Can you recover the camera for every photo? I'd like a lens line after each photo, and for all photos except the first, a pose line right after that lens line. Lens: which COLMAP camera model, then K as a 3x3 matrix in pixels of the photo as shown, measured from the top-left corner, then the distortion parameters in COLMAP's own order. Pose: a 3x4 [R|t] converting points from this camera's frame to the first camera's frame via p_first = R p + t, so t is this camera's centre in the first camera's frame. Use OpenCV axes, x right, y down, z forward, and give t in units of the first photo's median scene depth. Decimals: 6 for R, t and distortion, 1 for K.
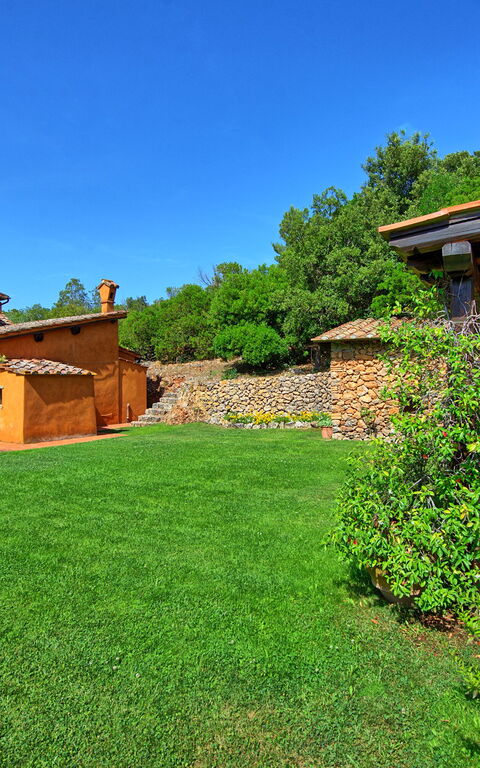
lens RADIAL K [[498.8, 0, 241.6], [0, 498.8, 366.5], [0, 0, 1]] dist [0.002626, 0.000019]
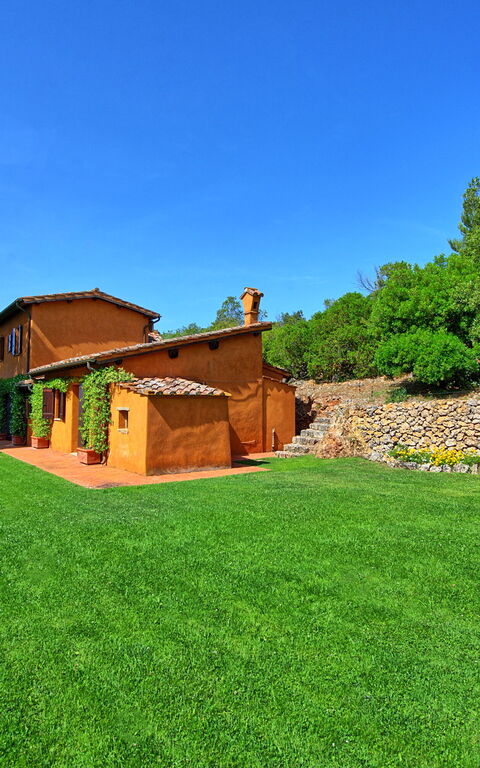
lens RADIAL K [[498.8, 0, 241.6], [0, 498.8, 366.5], [0, 0, 1]] dist [0.002626, 0.000019]
pose [[0.946301, -0.013546, -0.323003, -0.000654], [0.000318, 0.999160, -0.040971, 0.001771], [0.323287, 0.038669, 0.945511, 0.181038]]
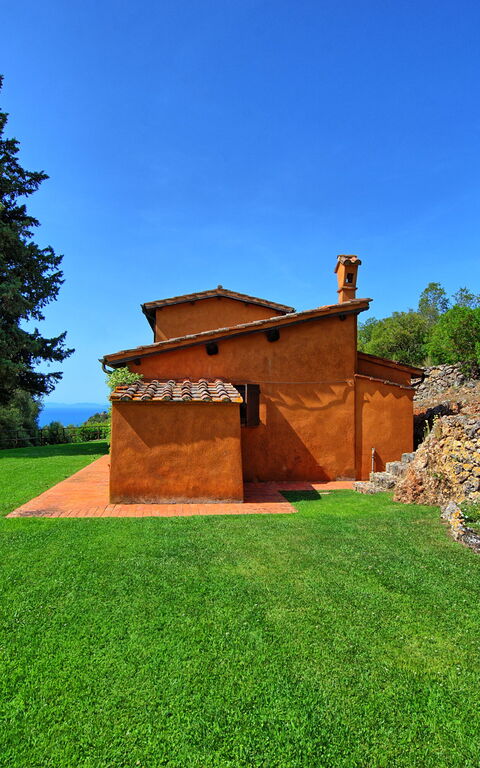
lens RADIAL K [[482.0, 0, 240.0], [0, 482.0, 384.0], [0, 0, 1]] dist [-0.004412, -0.000709]
pose [[0.632946, -0.020986, -0.773911, 0.140774], [0.006407, 0.999740, -0.021869, 0.006870], [0.774169, 0.008883, 0.632916, 0.555474]]
